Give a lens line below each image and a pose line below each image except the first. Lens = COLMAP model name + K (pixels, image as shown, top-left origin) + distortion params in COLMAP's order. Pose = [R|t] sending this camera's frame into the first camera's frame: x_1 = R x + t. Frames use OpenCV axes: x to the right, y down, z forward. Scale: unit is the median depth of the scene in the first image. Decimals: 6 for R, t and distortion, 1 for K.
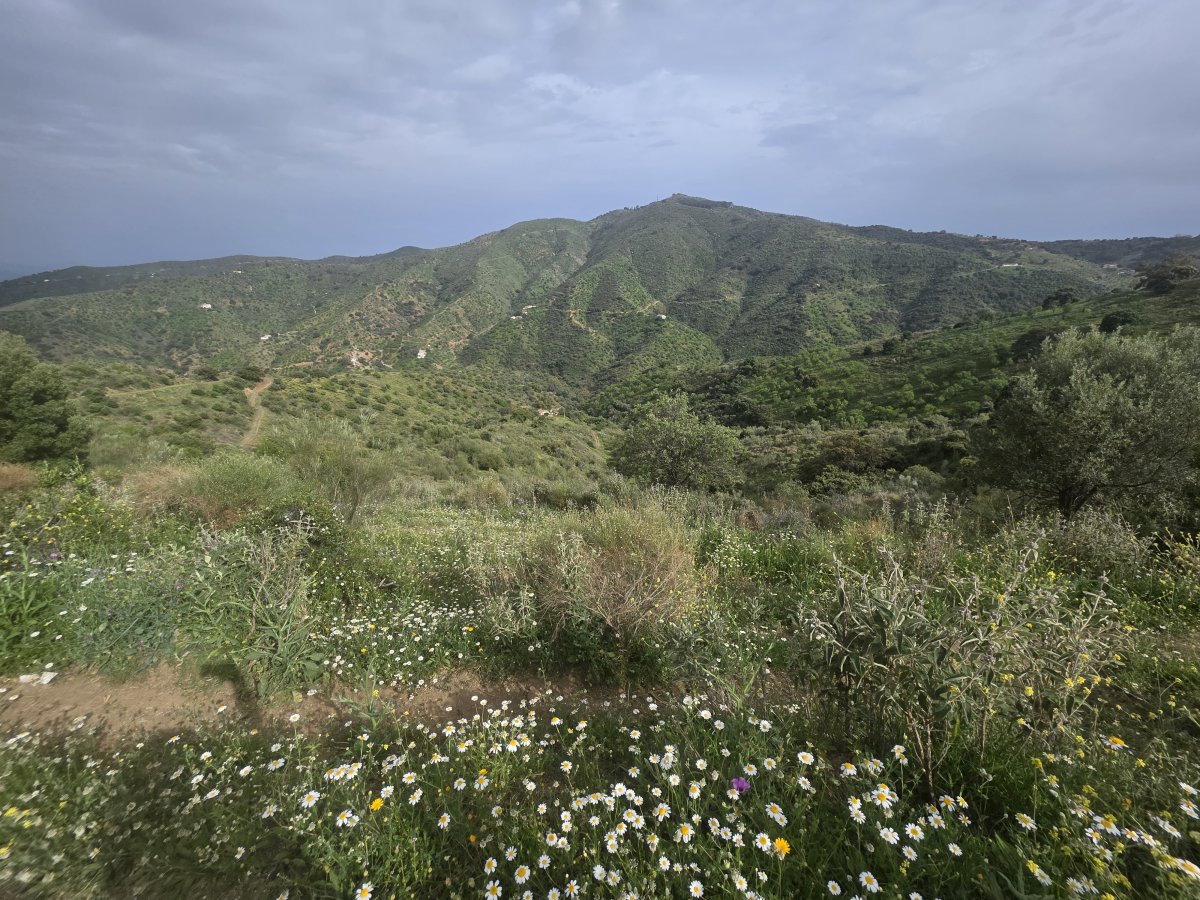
lens RADIAL K [[480.4, 0, 602.4], [0, 480.4, 442.6], [0, 0, 1]] dist [0.001492, -0.000805]
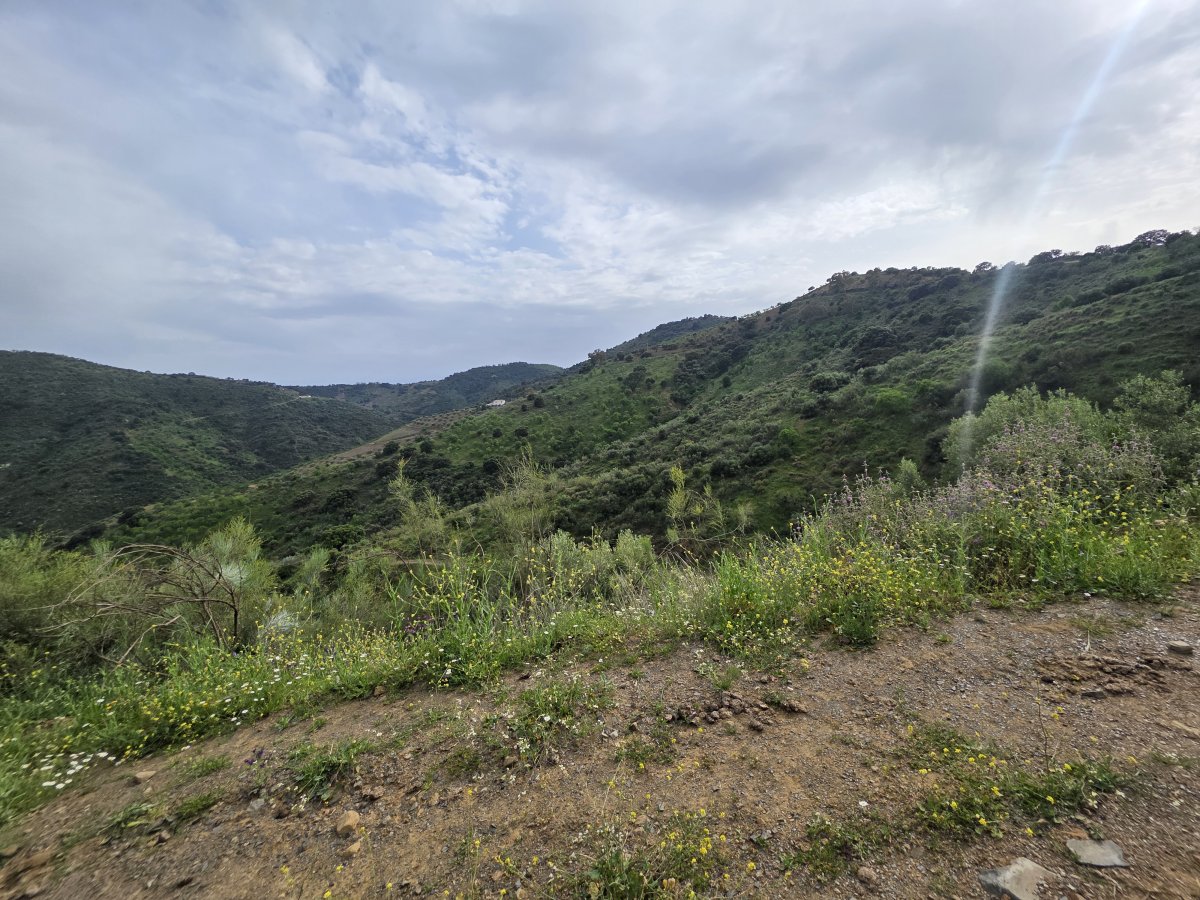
lens RADIAL K [[480.4, 0, 602.4], [0, 480.4, 442.6], [0, 0, 1]] dist [0.001492, -0.000805]
pose [[0.150376, -0.092856, 0.984258, -0.198704], [0.389819, 0.920487, 0.027283, -0.016934], [-0.908531, 0.379580, 0.174617, 0.179161]]
